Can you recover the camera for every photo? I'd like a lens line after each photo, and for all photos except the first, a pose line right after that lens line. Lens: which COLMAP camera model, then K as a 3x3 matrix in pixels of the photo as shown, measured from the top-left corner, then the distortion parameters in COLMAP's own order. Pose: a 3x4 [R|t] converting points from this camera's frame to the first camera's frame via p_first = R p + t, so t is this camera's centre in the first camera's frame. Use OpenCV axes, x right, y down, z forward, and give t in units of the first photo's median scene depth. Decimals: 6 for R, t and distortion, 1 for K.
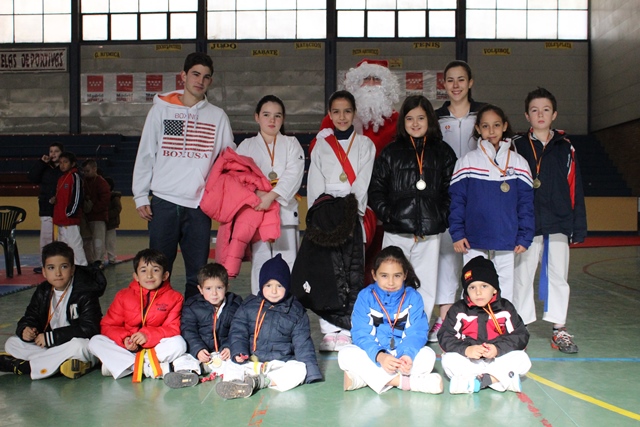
lens RADIAL K [[786.5, 0, 320.0], [0, 786.5, 213.5], [0, 0, 1]] dist [-0.082411, 0.107514]
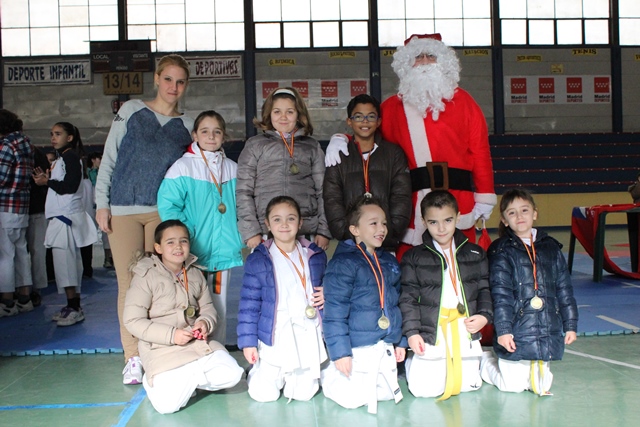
lens RADIAL K [[761.3, 0, 320.0], [0, 761.3, 213.5], [0, 0, 1]] dist [-0.130678, 0.198477]
pose [[0.995769, -0.029038, 0.087179, -0.314624], [0.029521, 0.999555, -0.004262, 0.000422], [-0.087017, 0.006818, 0.996184, 0.009922]]
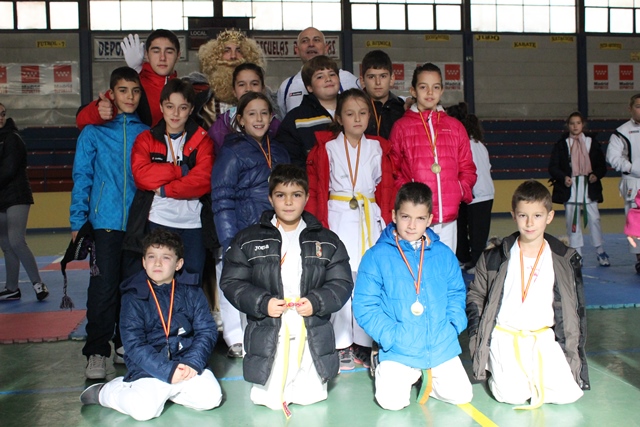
lens RADIAL K [[780.1, 0, 320.0], [0, 780.1, 213.5], [0, 0, 1]] dist [-0.091484, 0.106225]
pose [[0.980014, -0.032059, 0.196330, -0.553062], [0.029586, 0.999442, 0.015517, 0.000208], [-0.196718, -0.009398, 0.980415, 0.018499]]
